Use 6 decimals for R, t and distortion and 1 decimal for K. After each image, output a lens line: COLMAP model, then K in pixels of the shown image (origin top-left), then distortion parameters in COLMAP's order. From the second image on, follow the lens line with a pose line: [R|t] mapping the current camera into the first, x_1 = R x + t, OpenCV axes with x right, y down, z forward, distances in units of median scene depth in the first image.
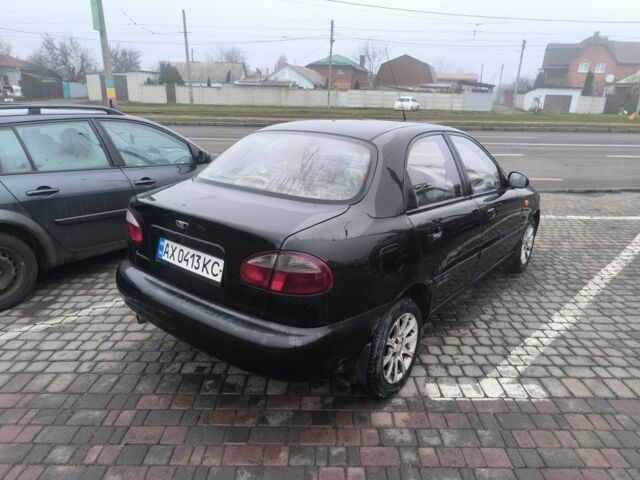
lens RADIAL K [[440.1, 0, 322.7], [0, 440.1, 241.2], [0, 0, 1]] dist [0.012215, -0.005154]
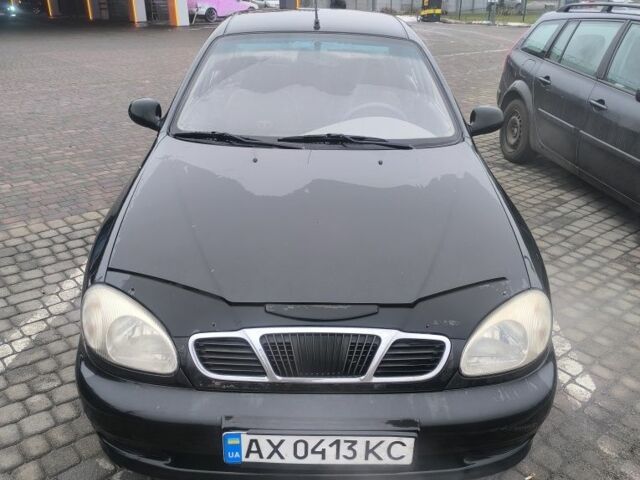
lens RADIAL K [[583.7, 0, 319.9], [0, 583.7, 236.9], [0, 0, 1]] dist [0.007634, 0.000000]
pose [[-0.772597, 0.223151, -0.594388, 0.905276], [-0.220044, 0.784057, 0.580375, -0.620384], [0.595546, 0.579187, -0.556657, 1.978664]]
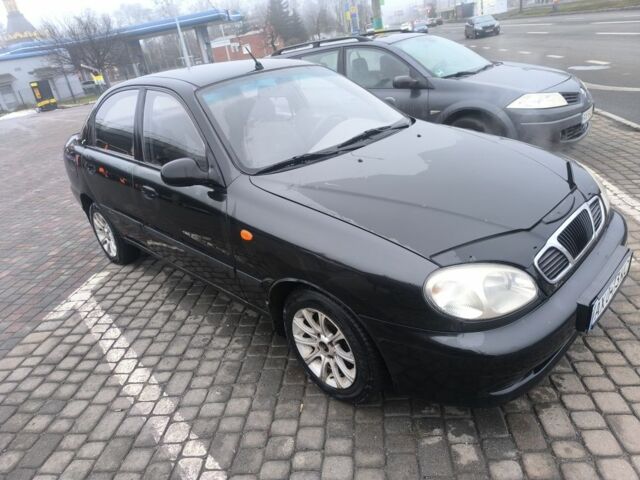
lens RADIAL K [[437.3, 0, 321.8], [0, 437.3, 241.2], [0, 0, 1]] dist [0.029401, -0.029601]
pose [[-0.106587, 0.410954, -0.905404, 1.180112], [-0.165825, 0.890491, 0.423707, -0.401640], [0.980378, 0.195300, -0.026769, 1.418426]]
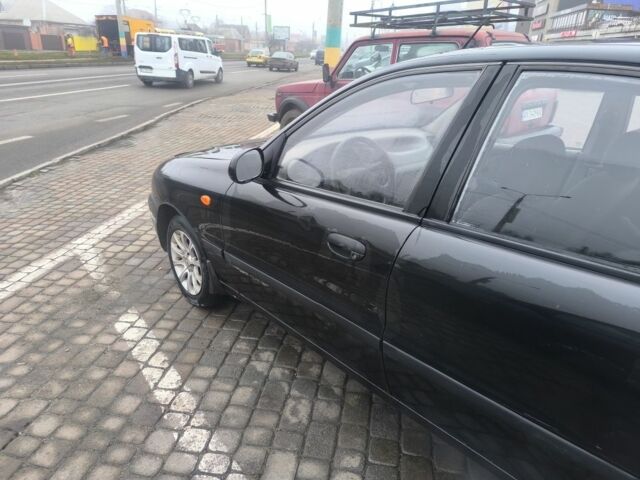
lens RADIAL K [[437.3, 0, 319.0], [0, 437.3, 237.1], [0, 0, 1]] dist [0.029401, -0.029601]
pose [[0.172551, -0.393404, 0.903028, -0.464721], [0.280622, 0.898420, 0.337775, -0.354114], [-0.944181, 0.195126, 0.265421, 1.269912]]
